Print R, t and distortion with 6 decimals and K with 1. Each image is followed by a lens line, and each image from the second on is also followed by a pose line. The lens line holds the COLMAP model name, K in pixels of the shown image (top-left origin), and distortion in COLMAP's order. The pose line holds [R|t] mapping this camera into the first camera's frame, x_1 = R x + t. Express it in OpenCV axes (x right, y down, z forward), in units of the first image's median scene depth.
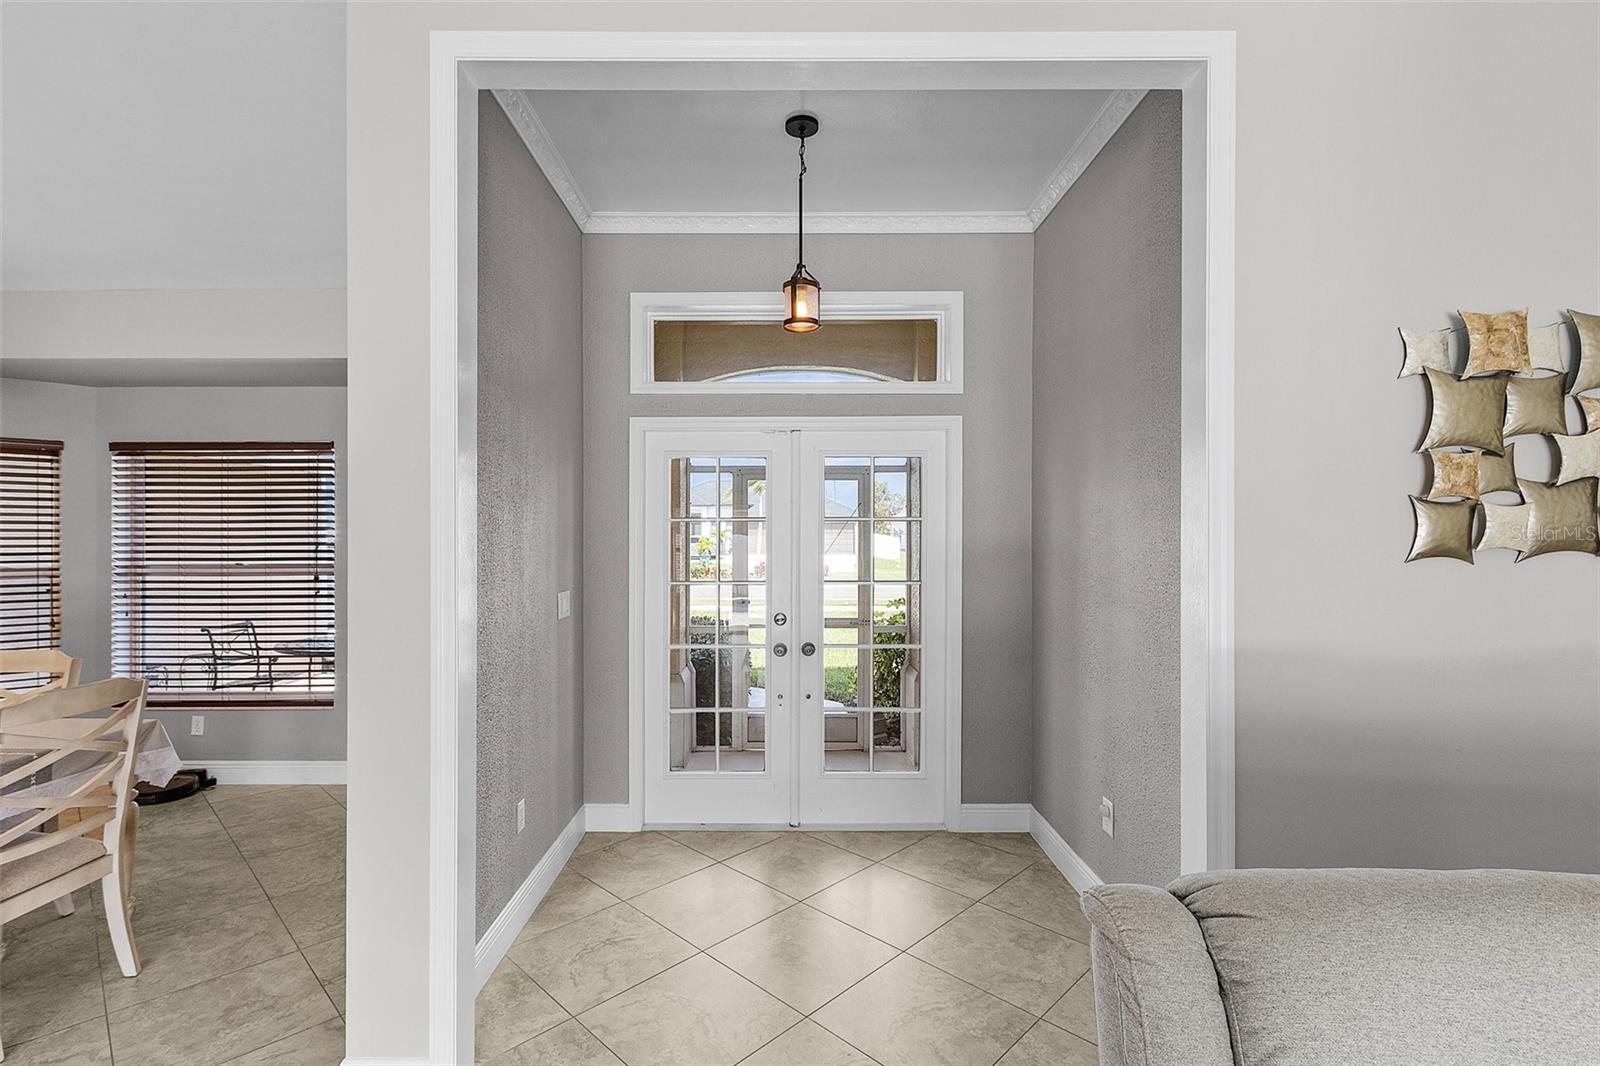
lens RADIAL K [[747.0, 0, 770.0], [0, 747.0, 540.4], [0, 0, 1]] dist [0.000063, -0.000849]
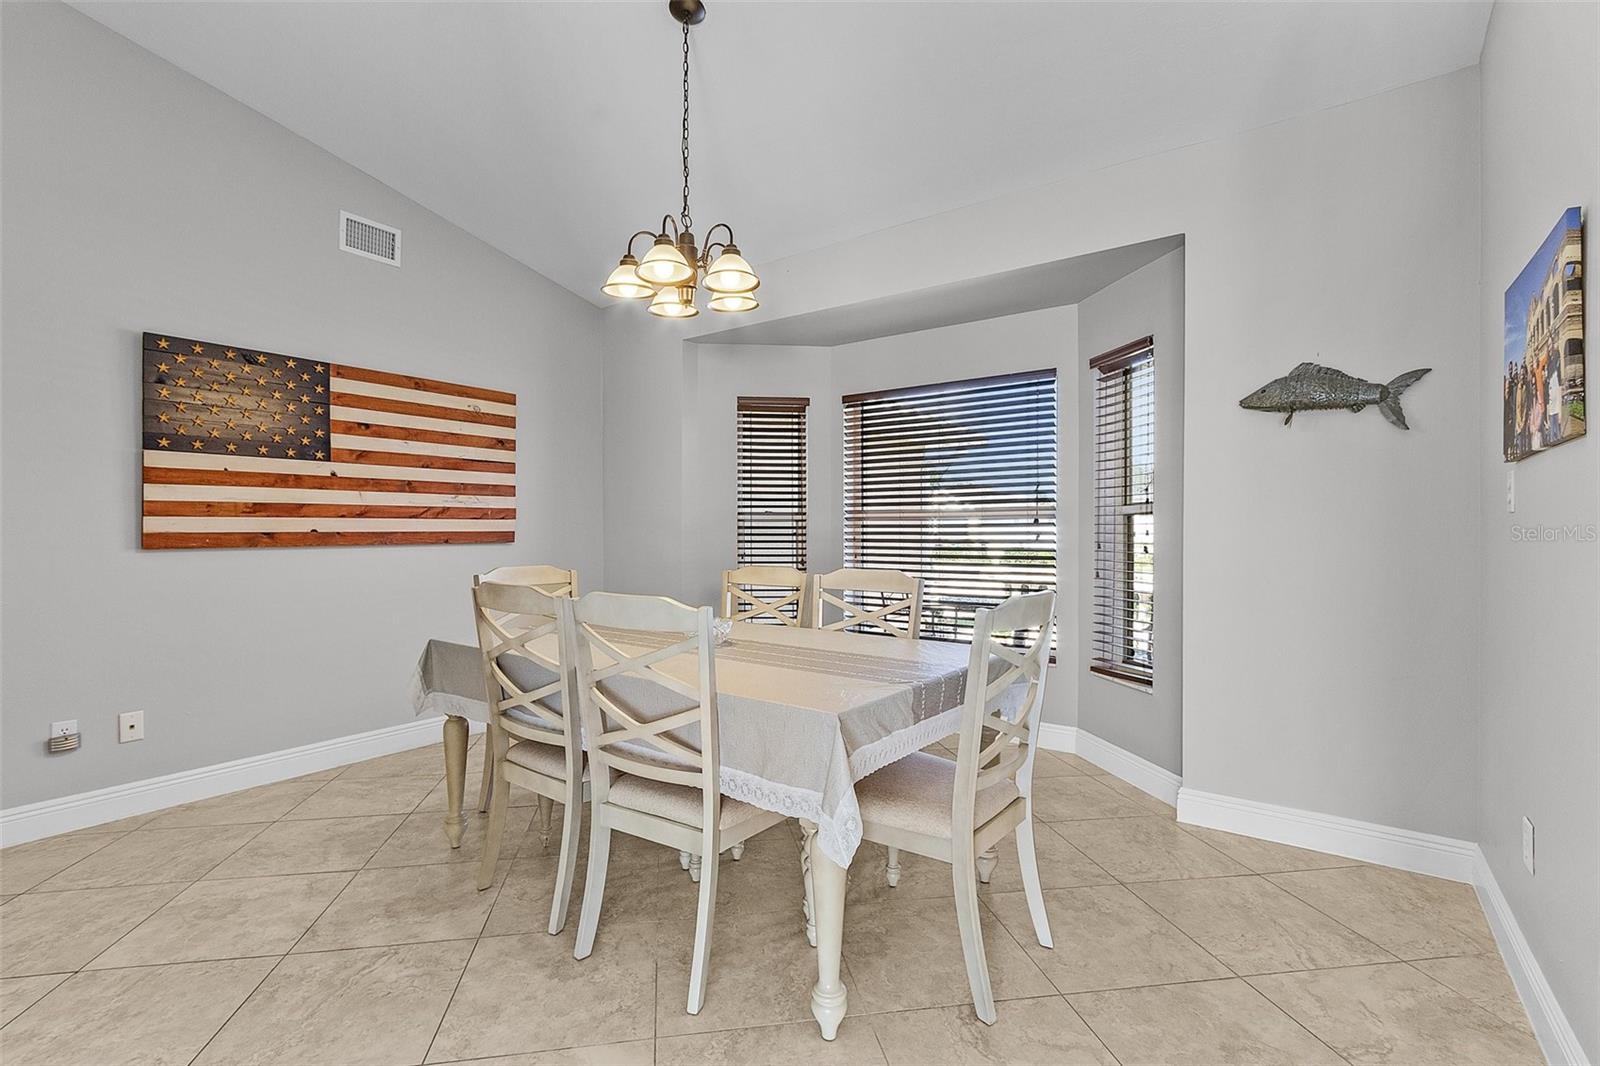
lens RADIAL K [[747.0, 0, 766.4], [0, 747.0, 525.8], [0, 0, 1]] dist [0.000063, -0.000849]
pose [[0.808443, -0.000842, -0.588574, -0.336425], [-0.000880, 0.999996, -0.002639, 0.058624], [0.588573, 0.002651, 0.808439, 0.067308]]
